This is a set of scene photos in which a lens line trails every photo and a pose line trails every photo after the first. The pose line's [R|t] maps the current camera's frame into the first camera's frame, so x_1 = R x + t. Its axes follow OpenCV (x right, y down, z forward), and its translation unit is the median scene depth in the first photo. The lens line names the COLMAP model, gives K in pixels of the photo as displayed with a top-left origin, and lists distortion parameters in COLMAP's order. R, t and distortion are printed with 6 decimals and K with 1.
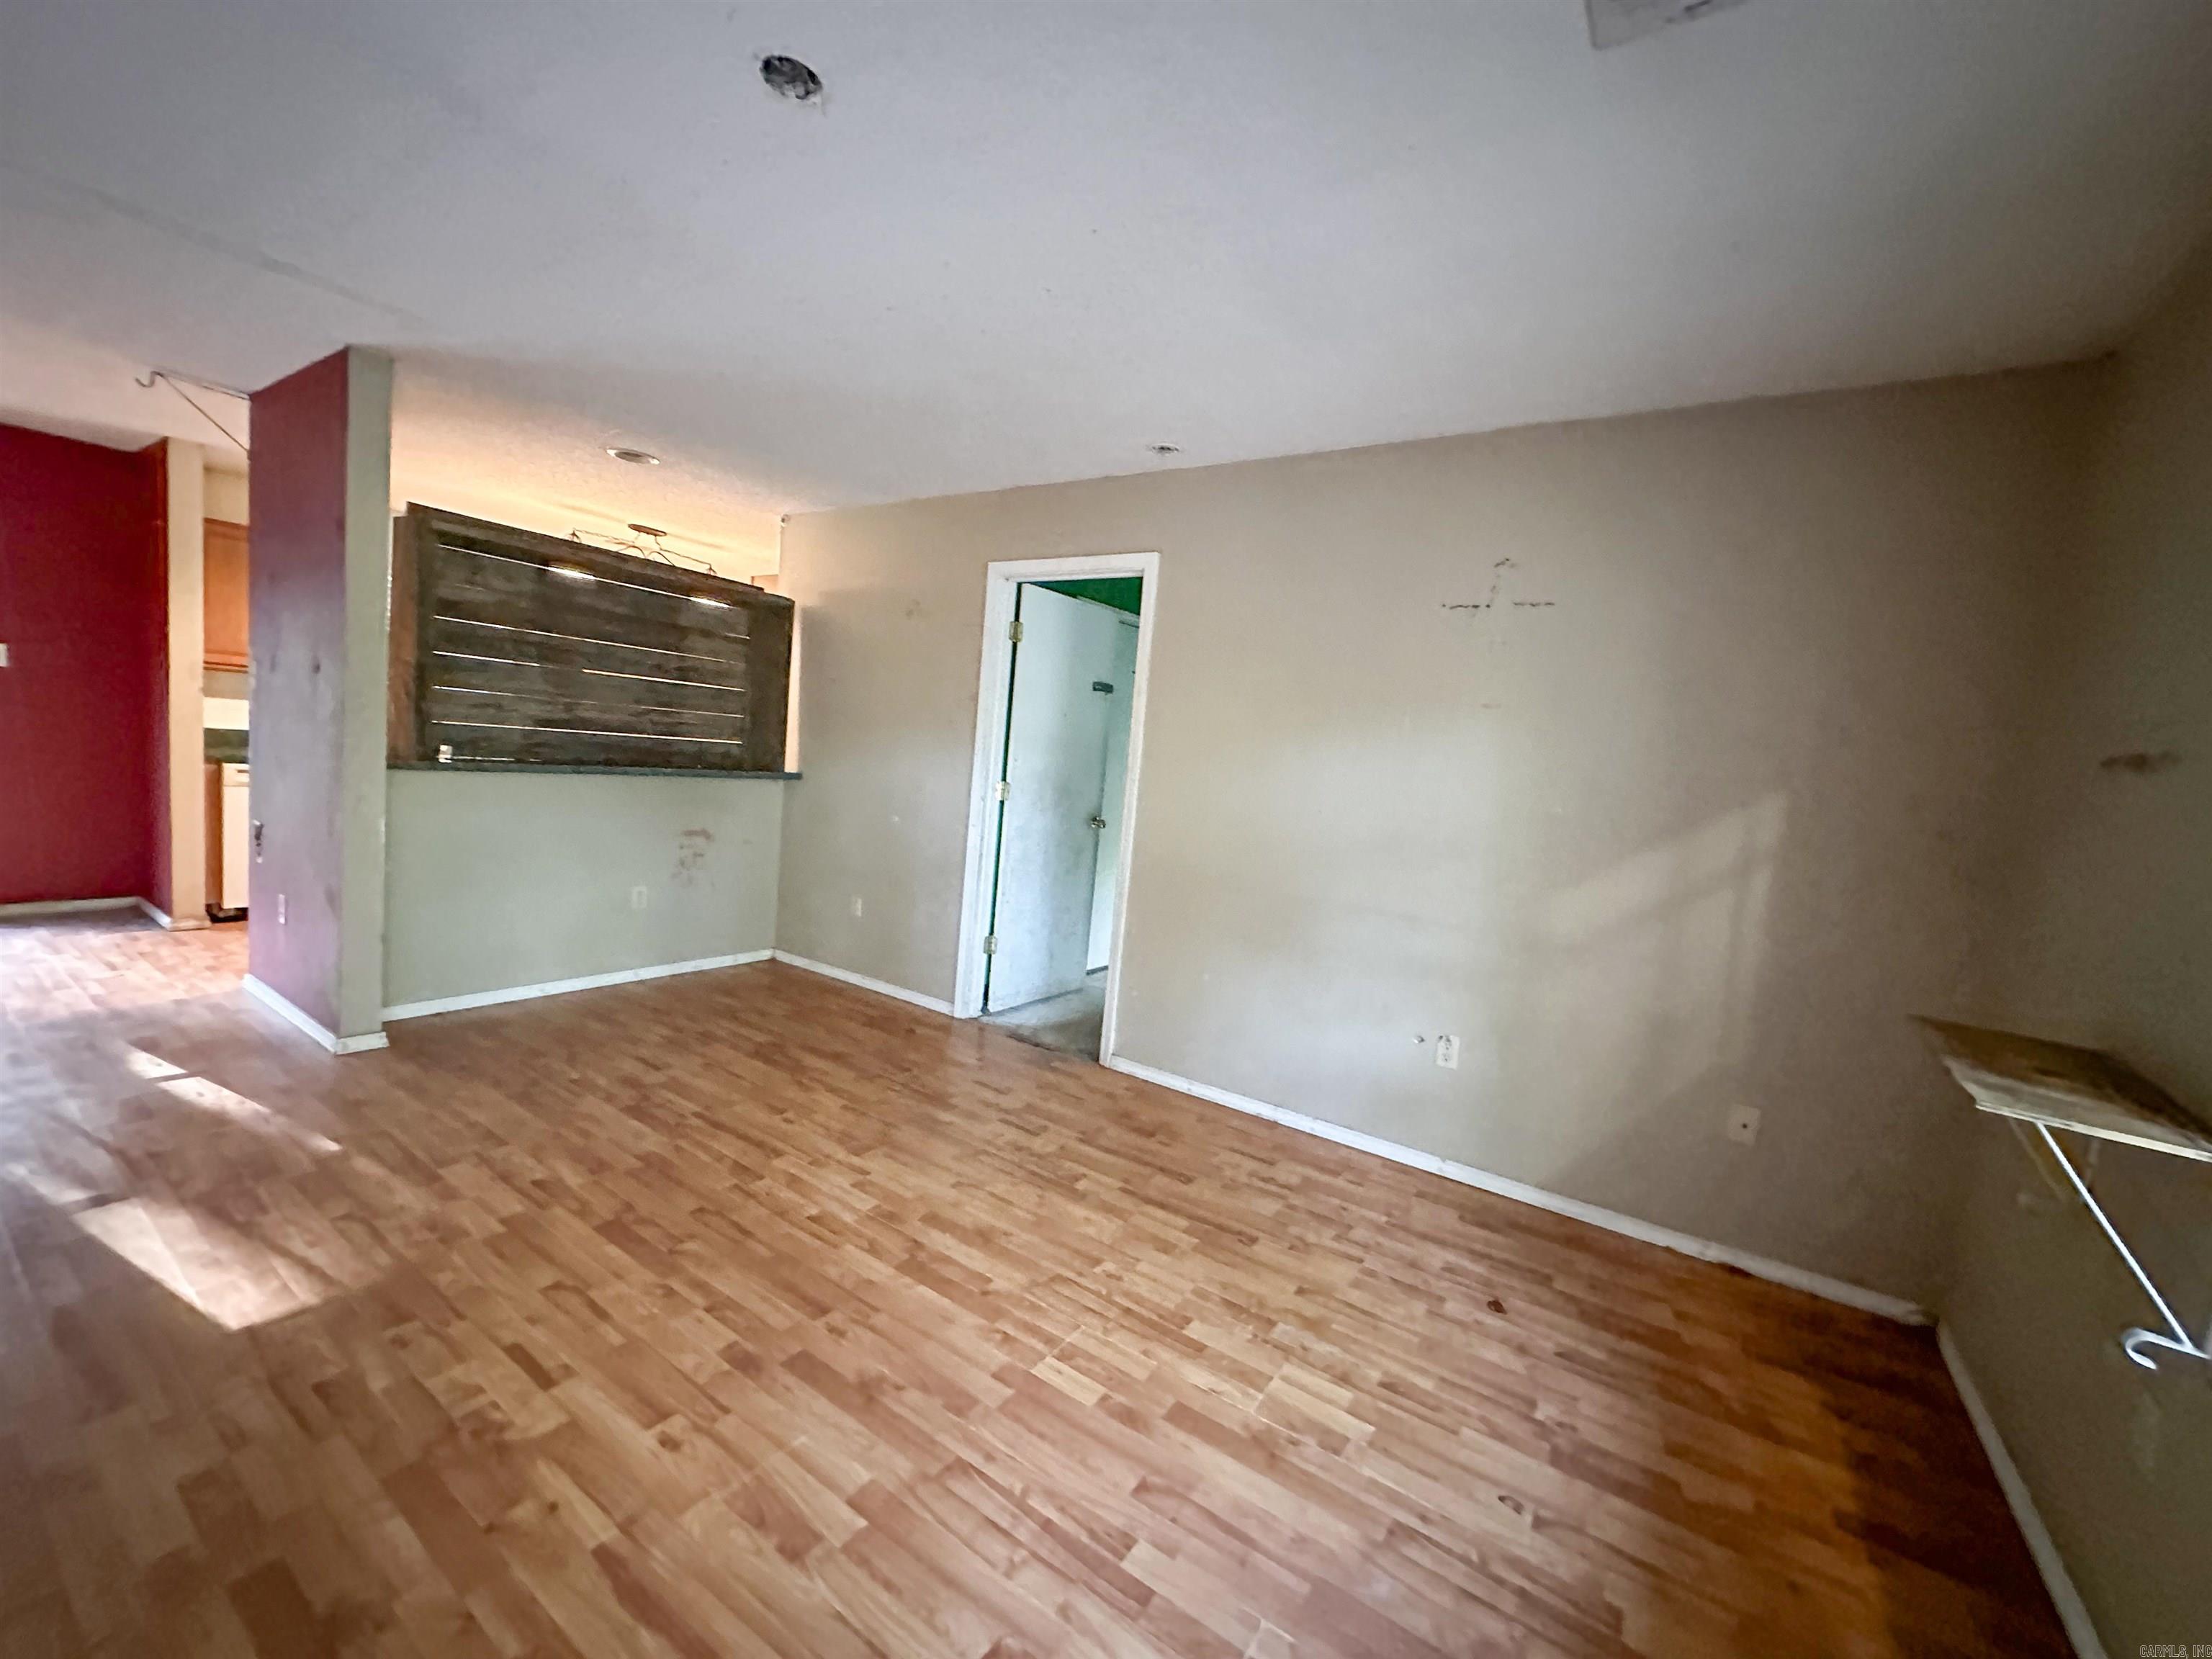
lens RADIAL K [[879.3, 0, 1106.0], [0, 879.3, 829.5], [0, 0, 1]] dist [-0.003383, 0.000119]
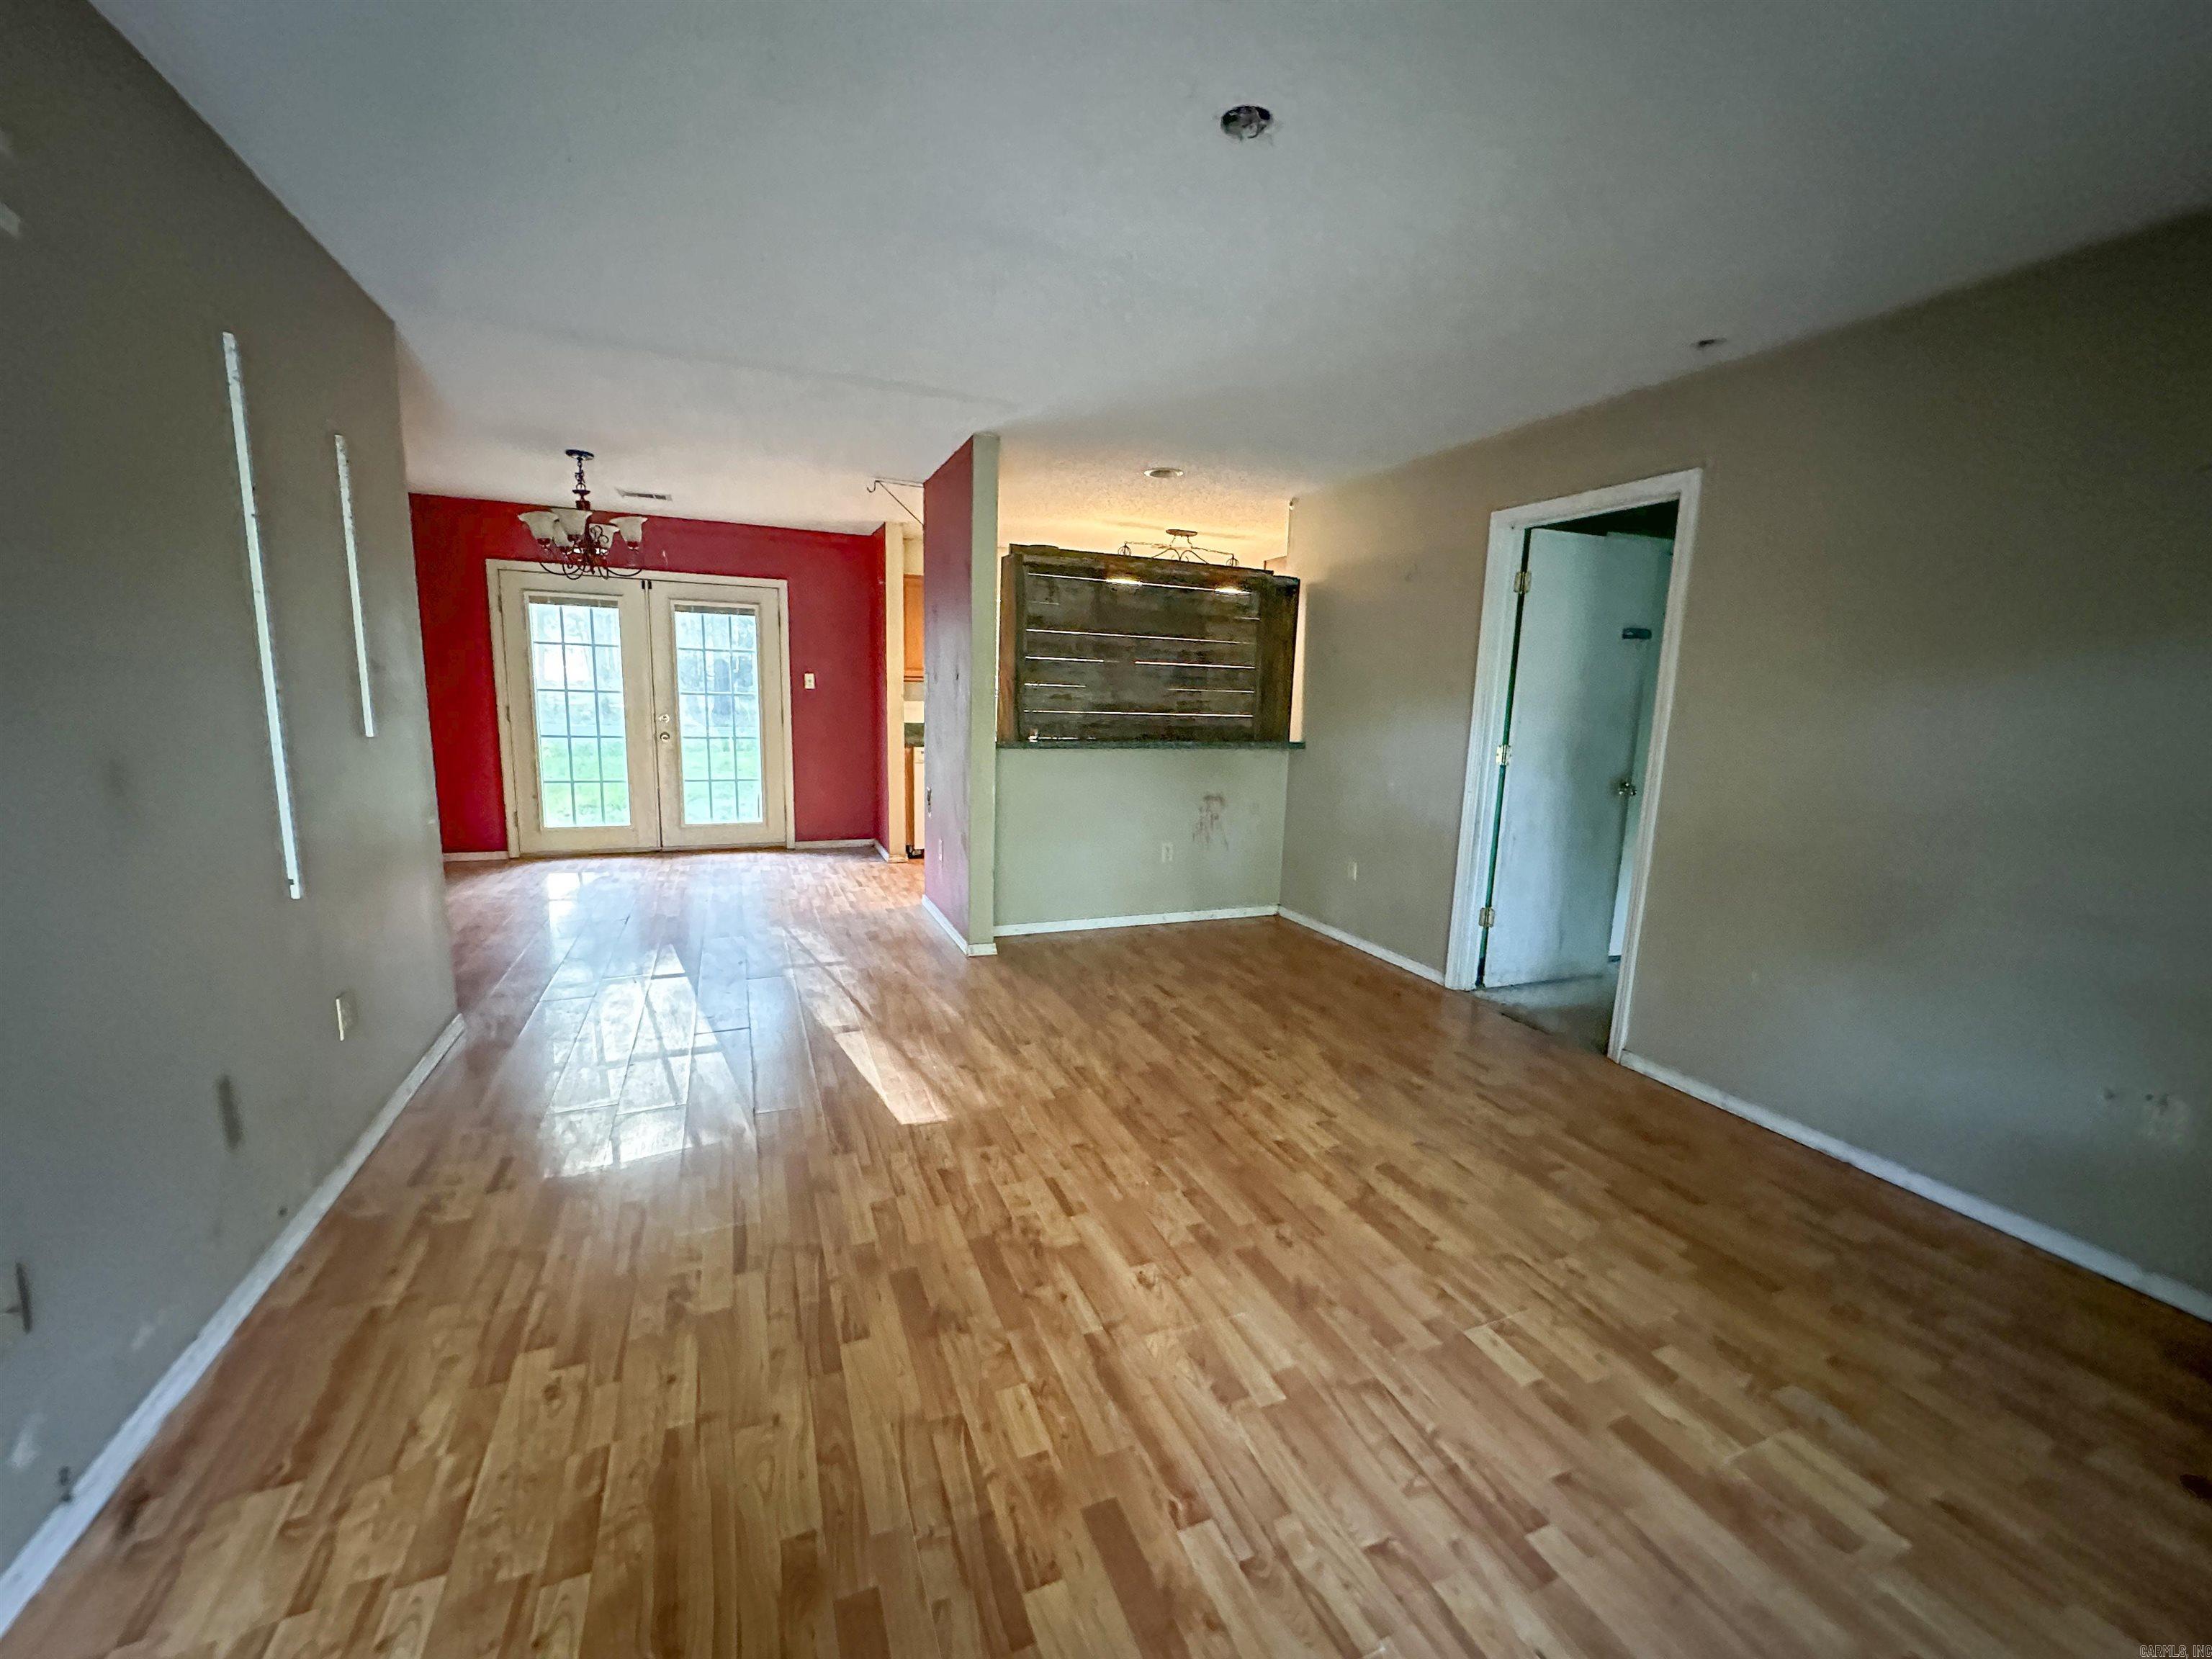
lens RADIAL K [[879.3, 0, 1106.0], [0, 879.3, 829.5], [0, 0, 1]] dist [-0.003383, 0.000119]
pose [[0.832785, 0.026613, -0.552956, 0.081232], [-0.005635, 0.999200, 0.039604, 0.000756], [0.553568, -0.029866, 0.832269, -0.035873]]
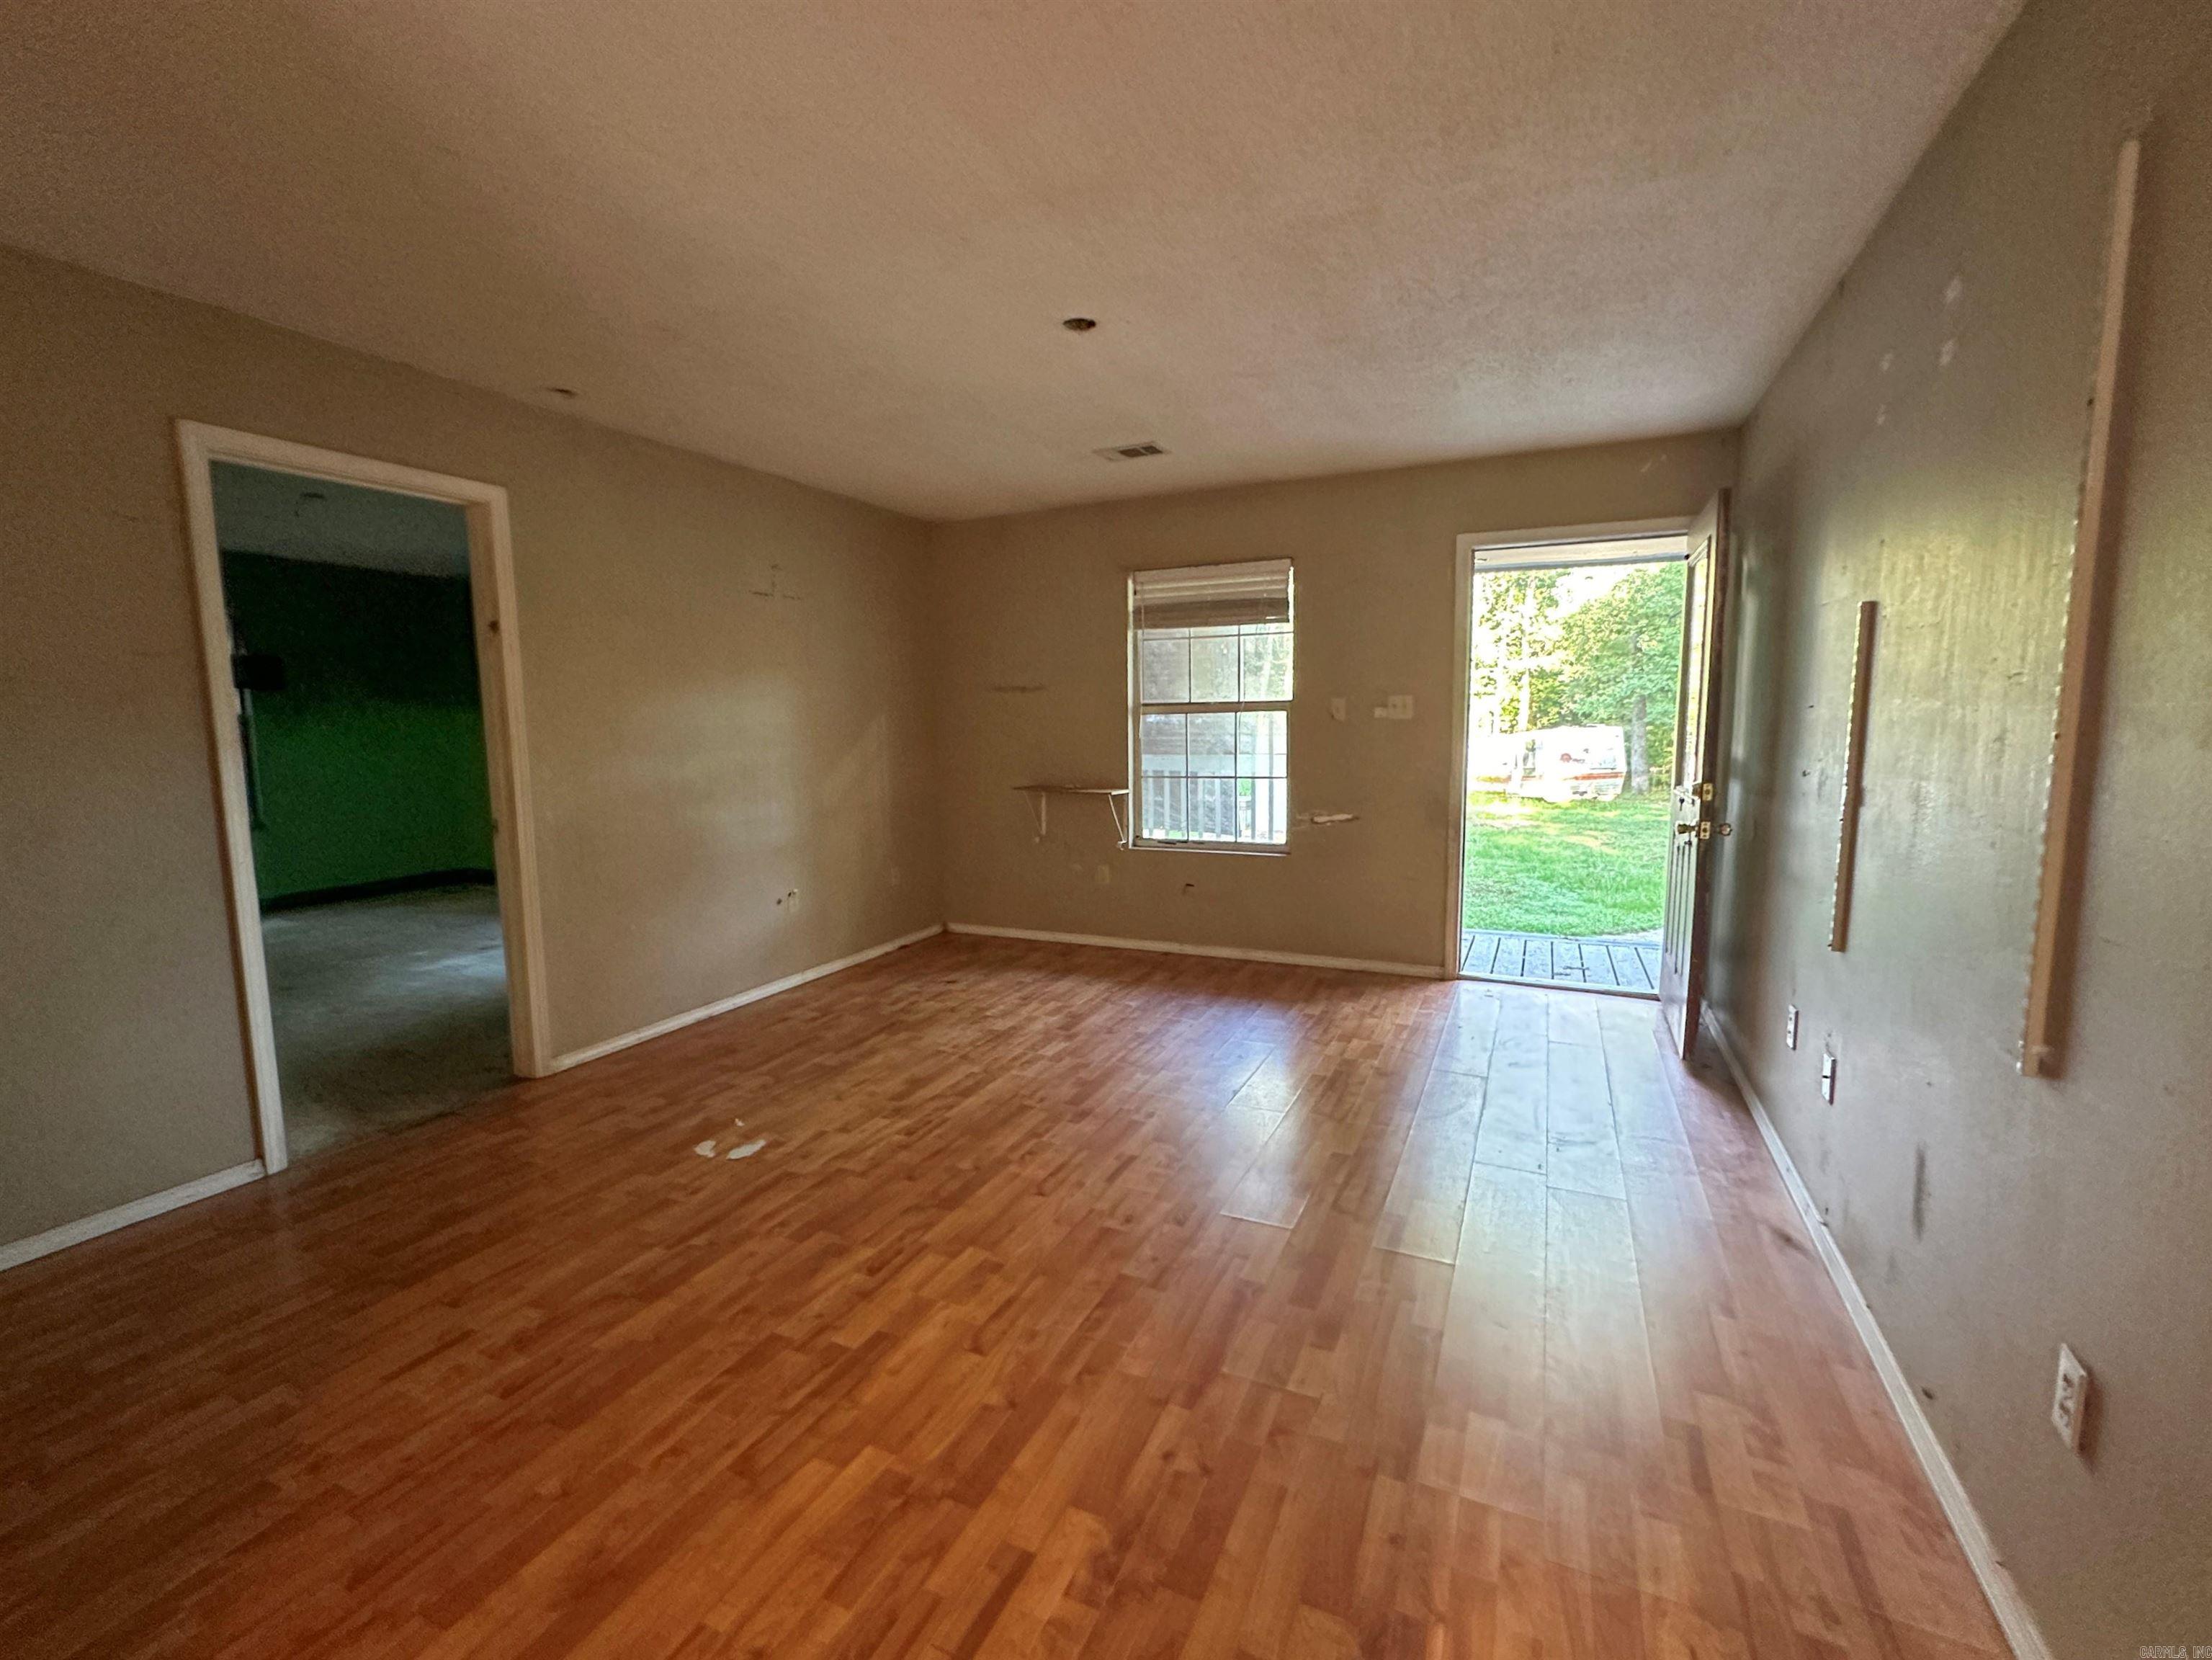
lens RADIAL K [[879.4, 0, 1106.0], [0, 879.4, 830.0], [0, 0, 1]] dist [-0.003383, 0.000119]
pose [[-0.124374, -0.213836, 0.968920, -1.277556], [0.086691, 0.970426, 0.225296, -0.181251], [-0.988441, 0.112017, -0.102158, 0.723225]]
